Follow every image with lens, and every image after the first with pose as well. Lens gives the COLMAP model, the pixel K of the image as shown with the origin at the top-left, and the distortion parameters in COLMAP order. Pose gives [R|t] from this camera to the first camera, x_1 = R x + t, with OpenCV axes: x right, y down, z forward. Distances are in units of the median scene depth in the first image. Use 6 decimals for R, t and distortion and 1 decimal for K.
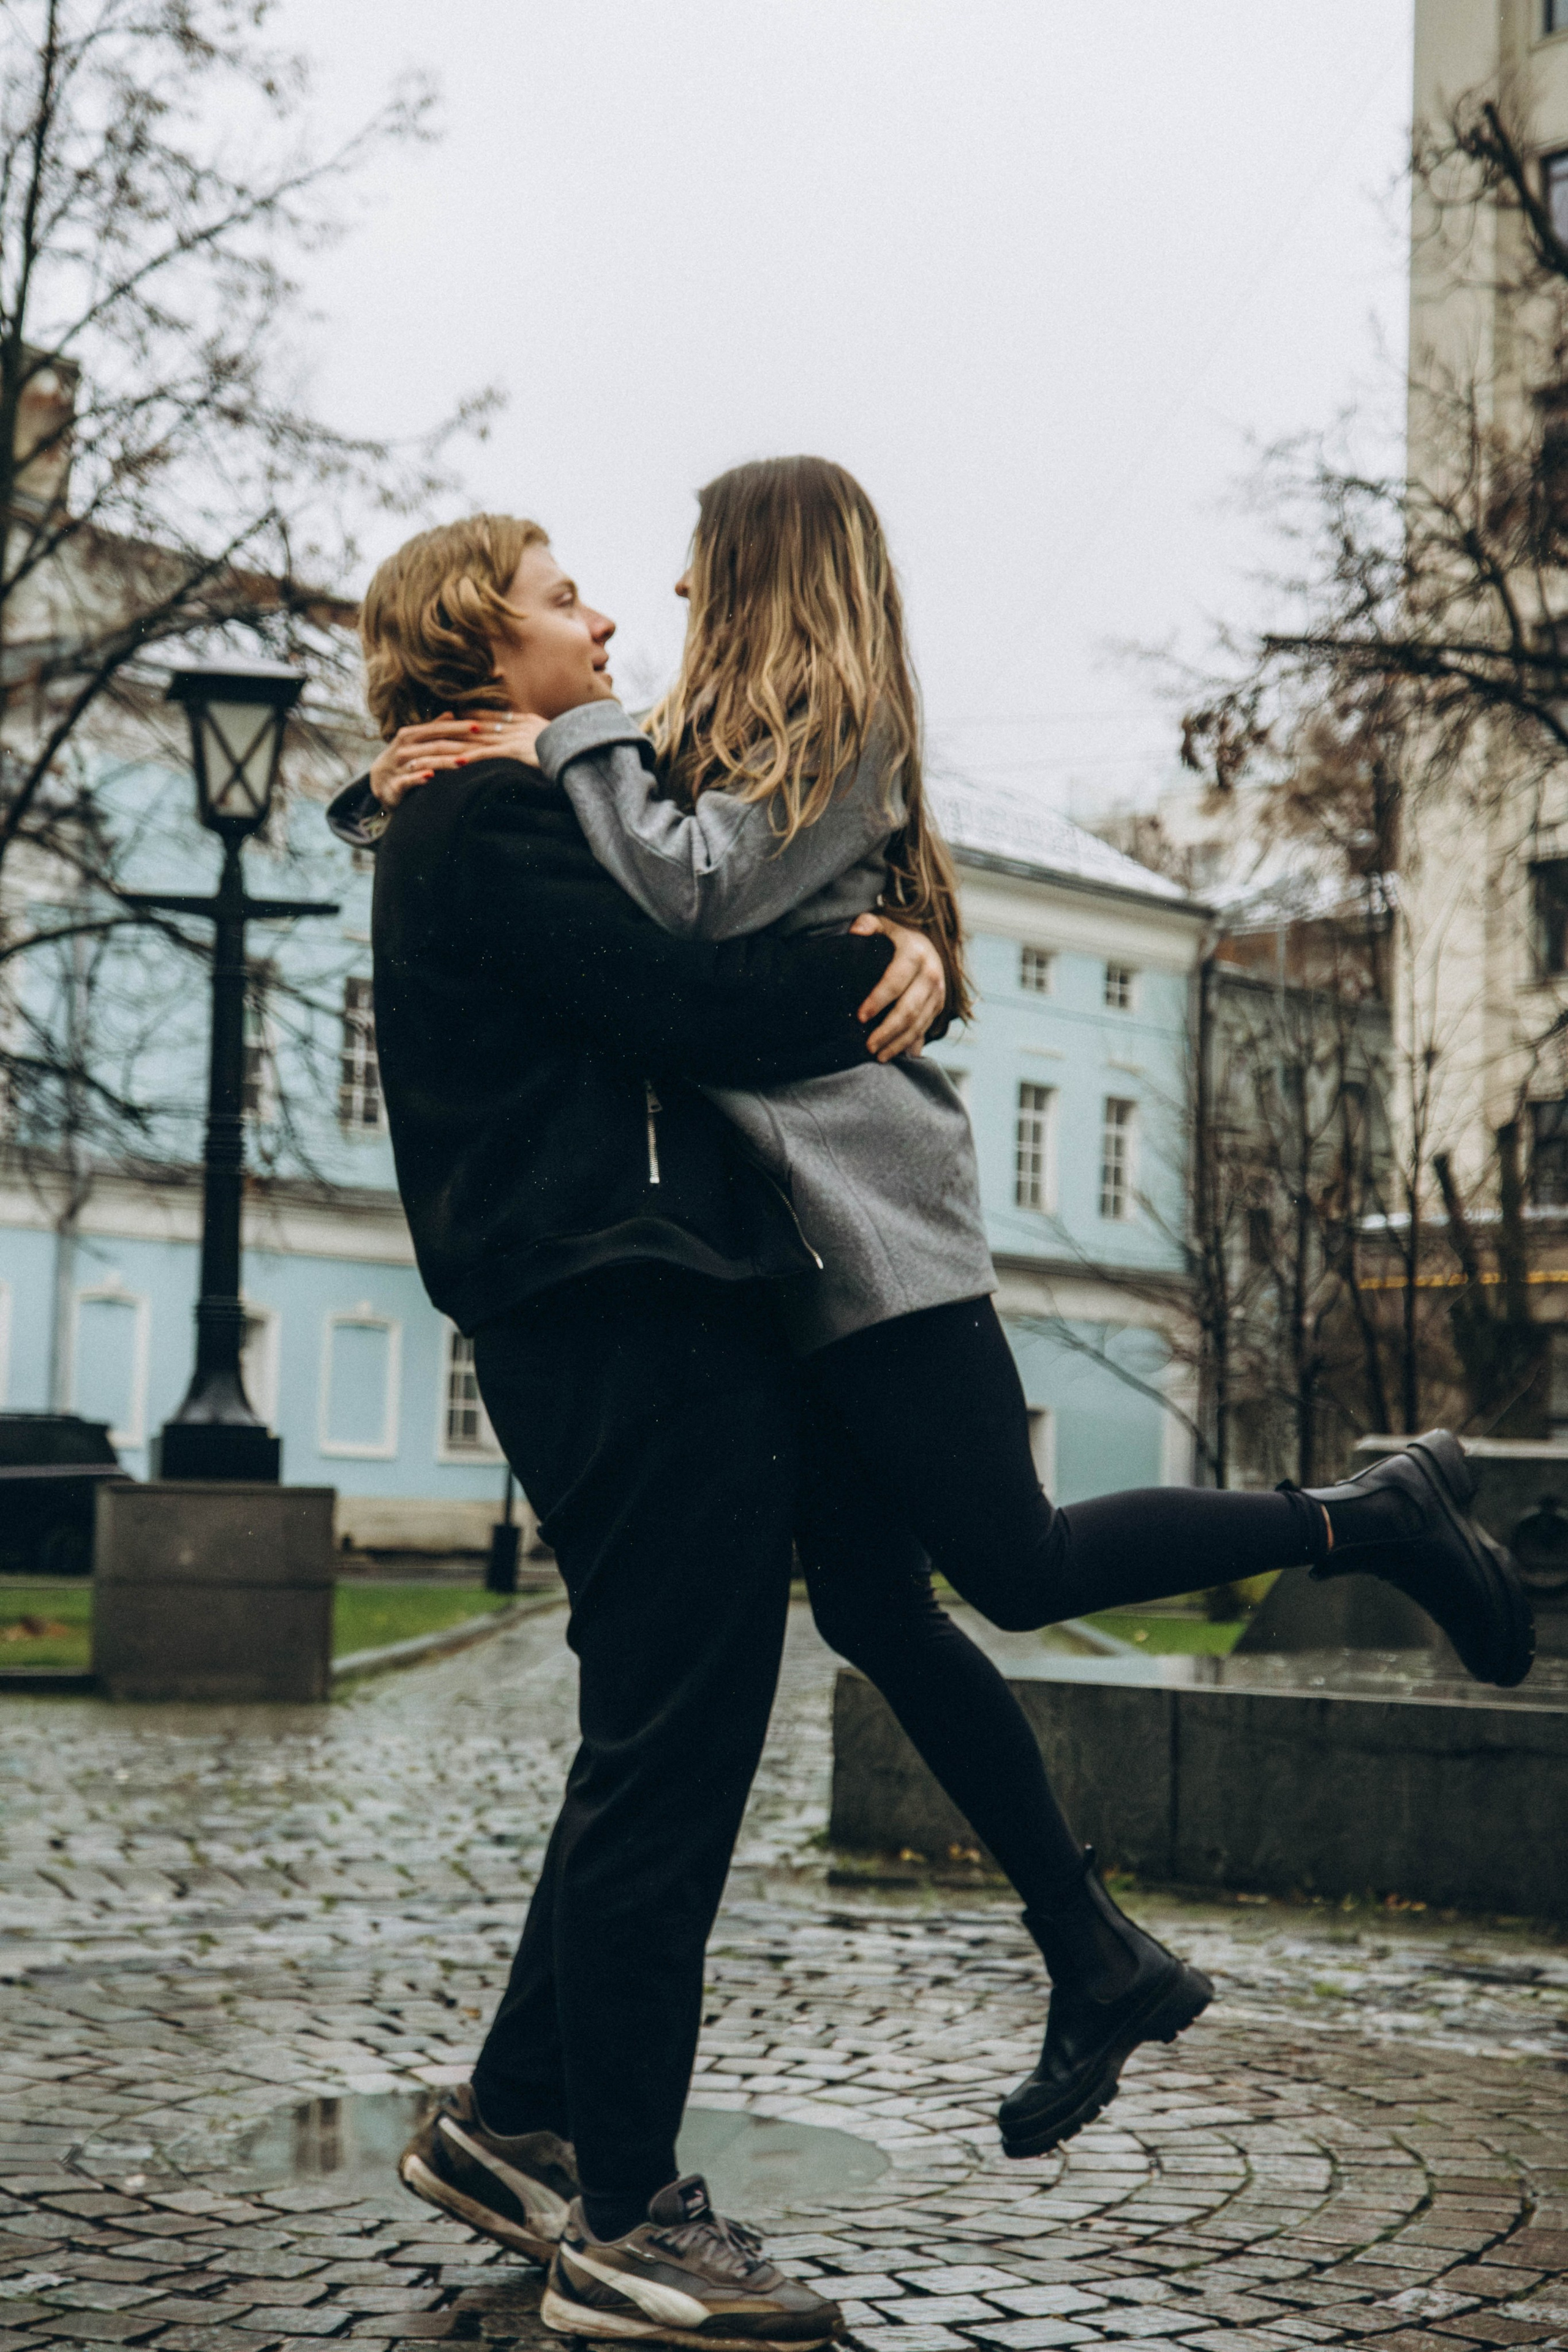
lens RADIAL K [[3815.1, 0, 784.0], [0, 3815.1, 1176.0], [0, 0, 1]] dist [0.031309, 0.137251]
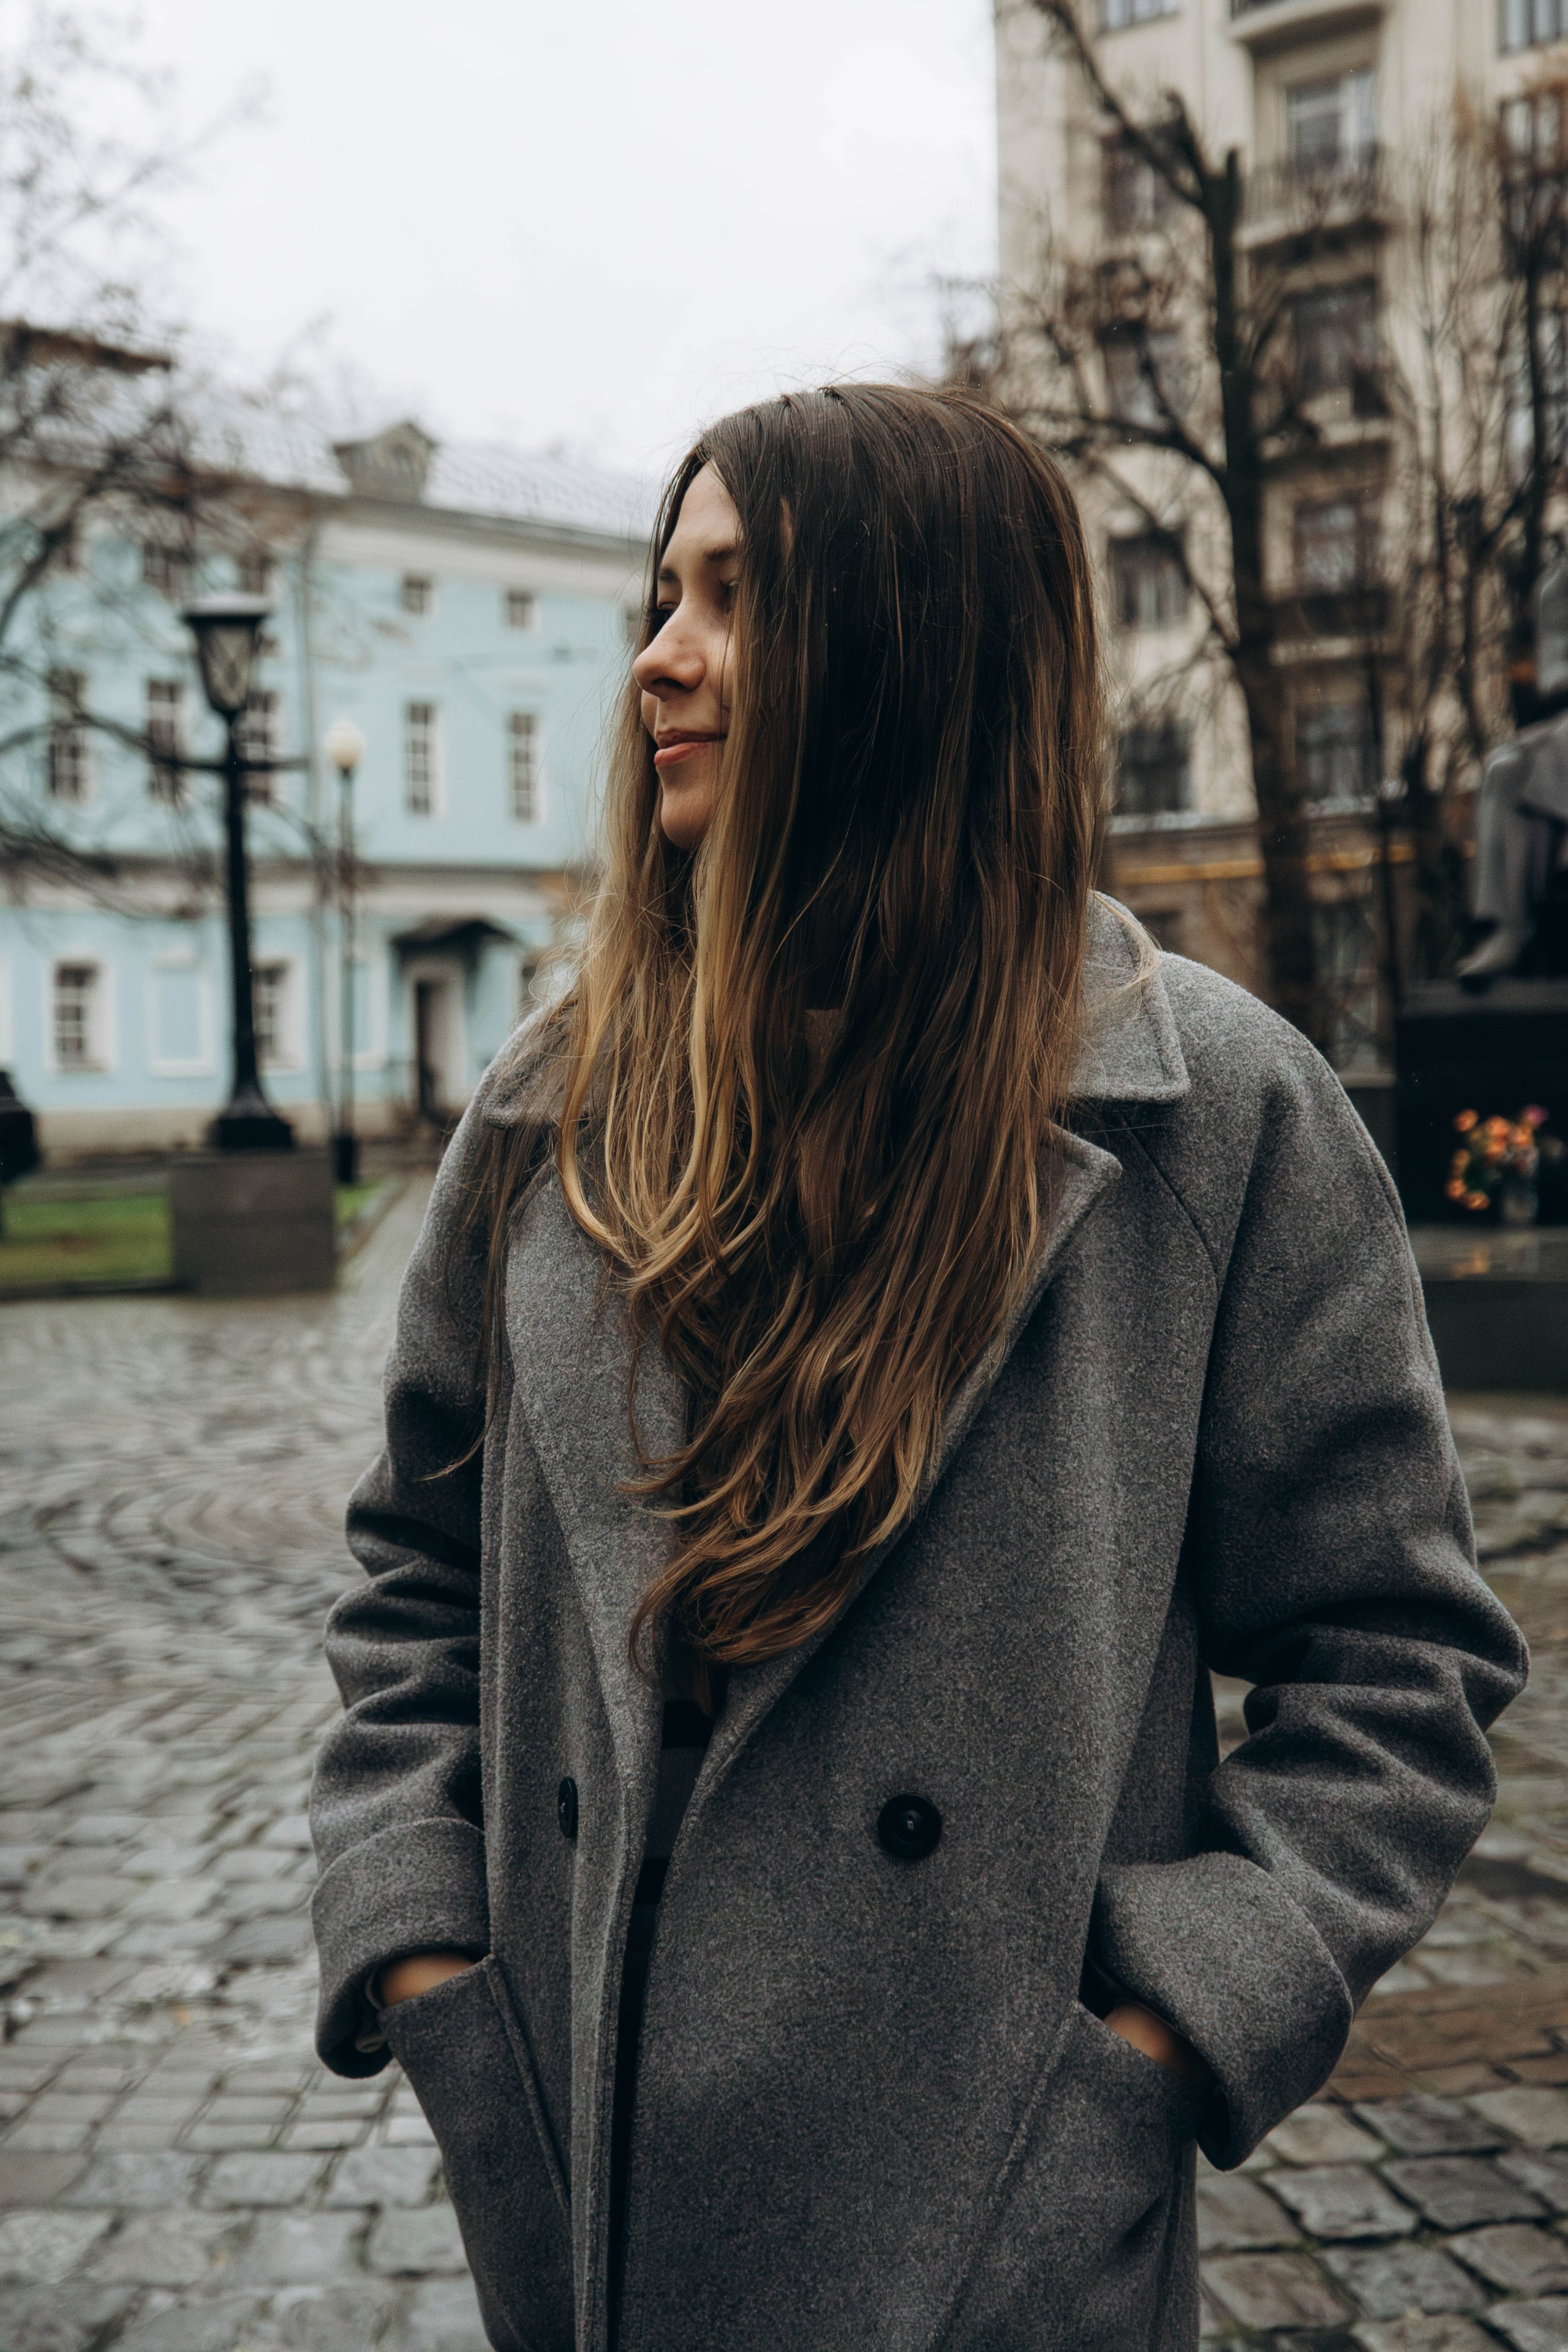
lens RADIAL K [[3311.6, 0, 784.0], [0, 3311.6, 1176.0], [0, 0, 1]] dist [-0.009286, -0.013083]
pose [[0.994888, -0.049889, 0.087800, -0.116767], [0.039593, 0.992538, 0.115329, -0.117078], [-0.092899, -0.111263, 0.989439, -0.700444]]
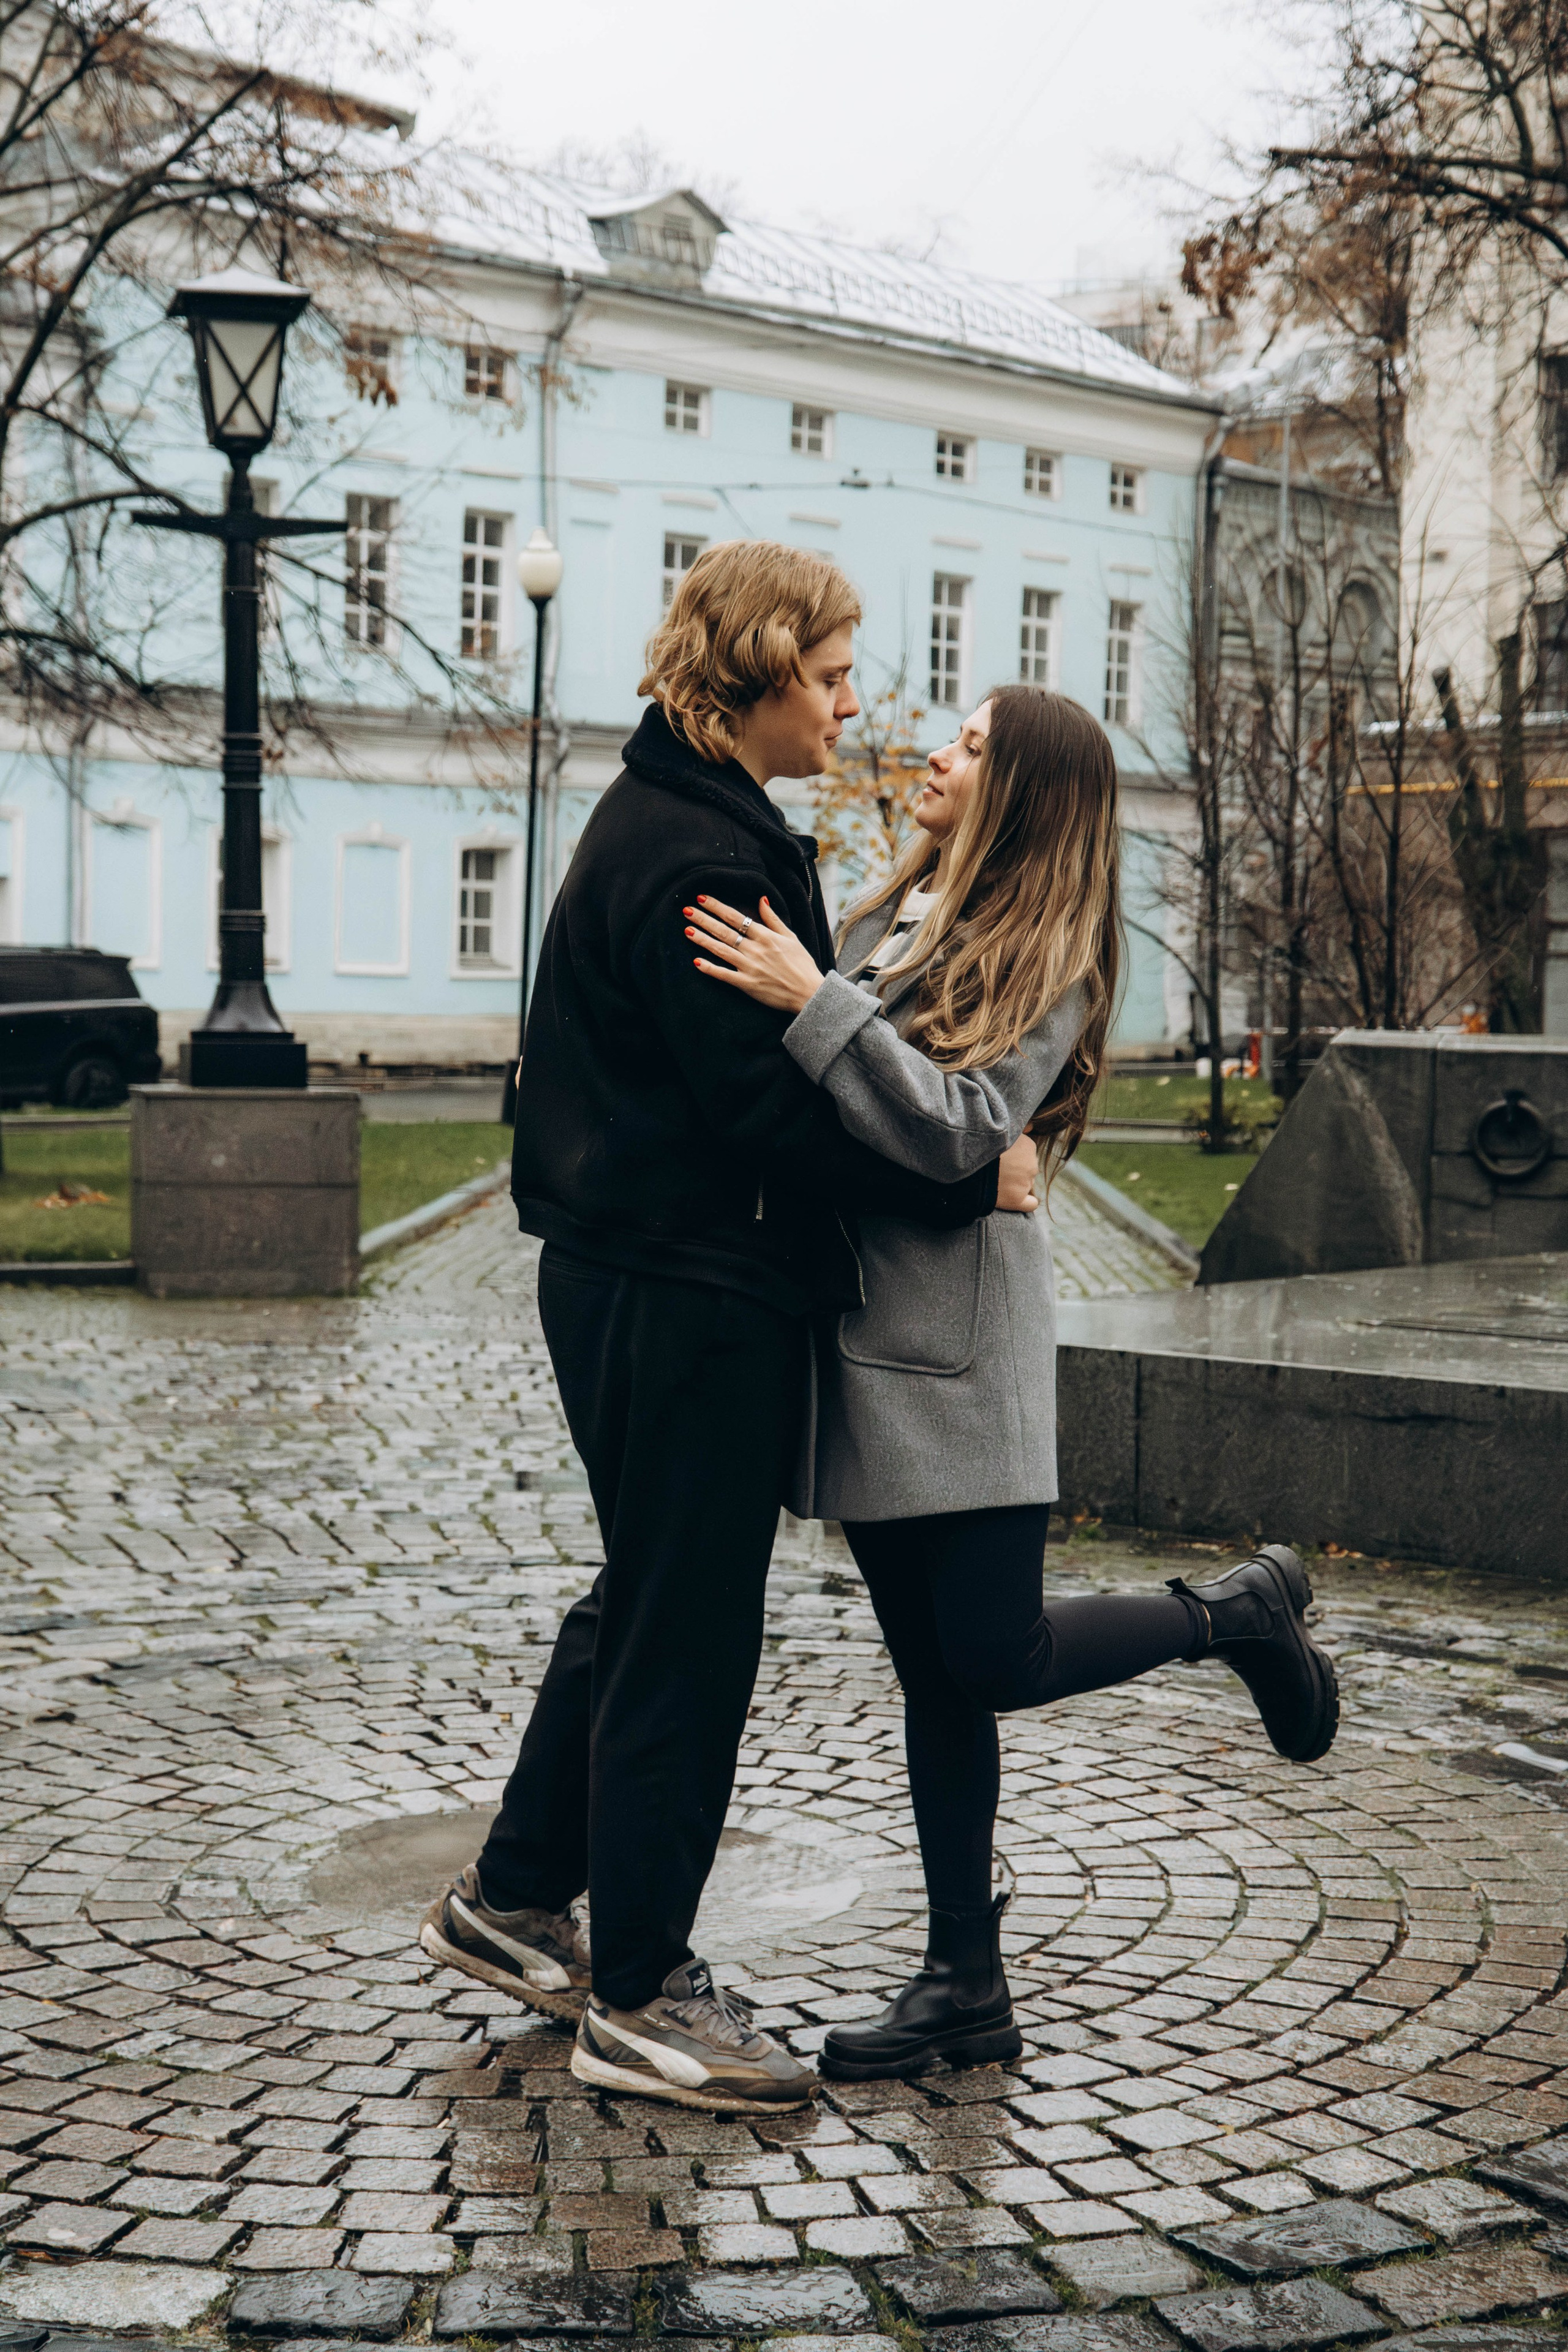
lens RADIAL K [[3770.0, 0, 784.0], [0, 3770.0, 1176.0], [0, 0, 1]] dist [0.140755, -0.057152]
pose [[0.999955, -0.009138, -0.002571, 0.004619], [0.009395, 0.991421, 0.130366, -0.065133], [0.001358, -0.130384, 0.991463, -0.074349]]
